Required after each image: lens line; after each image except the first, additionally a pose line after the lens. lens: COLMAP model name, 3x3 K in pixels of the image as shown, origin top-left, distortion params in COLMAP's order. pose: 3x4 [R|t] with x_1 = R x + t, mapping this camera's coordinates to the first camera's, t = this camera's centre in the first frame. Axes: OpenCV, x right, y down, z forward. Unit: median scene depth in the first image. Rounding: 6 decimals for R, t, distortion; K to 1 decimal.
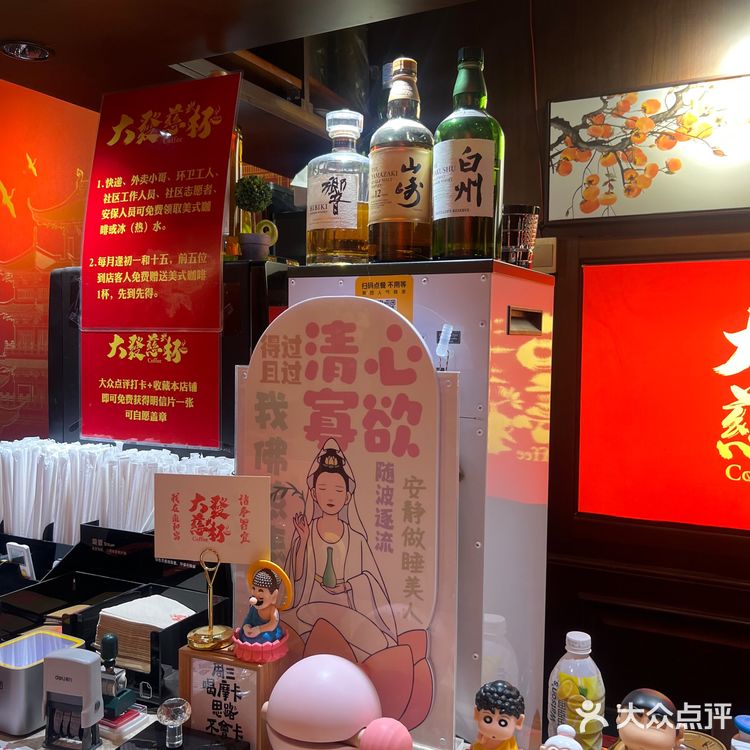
lens RADIAL K [[772.4, 0, 375.0], [0, 772.4, 375.0], [0, 0, 1]] dist [0.012315, 0.004967]
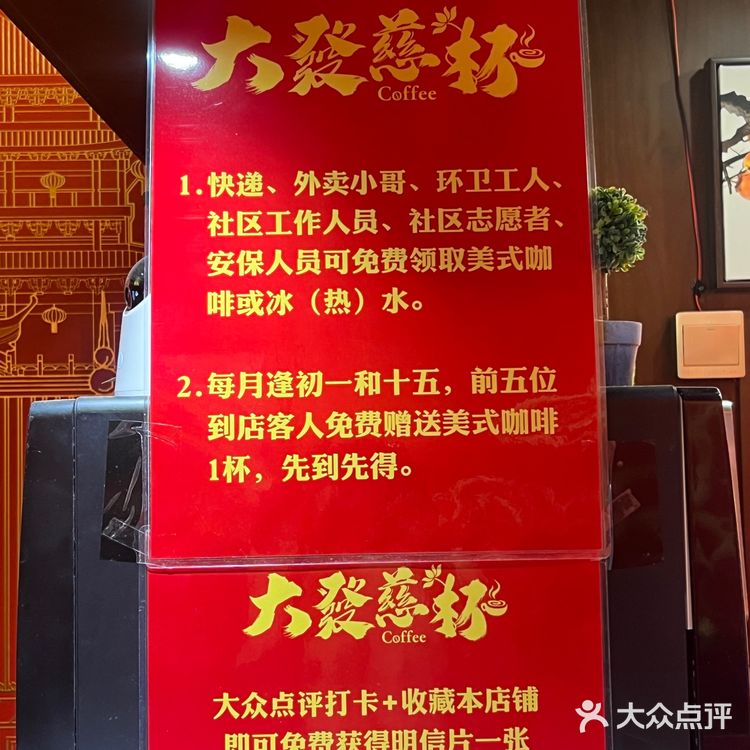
lens RADIAL K [[1388.7, 0, 375.0], [0, 1388.7, 375.0], [0, 0, 1]] dist [0.198238, -0.144775]
pose [[0.896626, -0.005996, 0.442749, -0.604912], [0.048909, 0.995131, -0.085571, -0.090132], [-0.440080, 0.098379, 0.892553, 0.352439]]
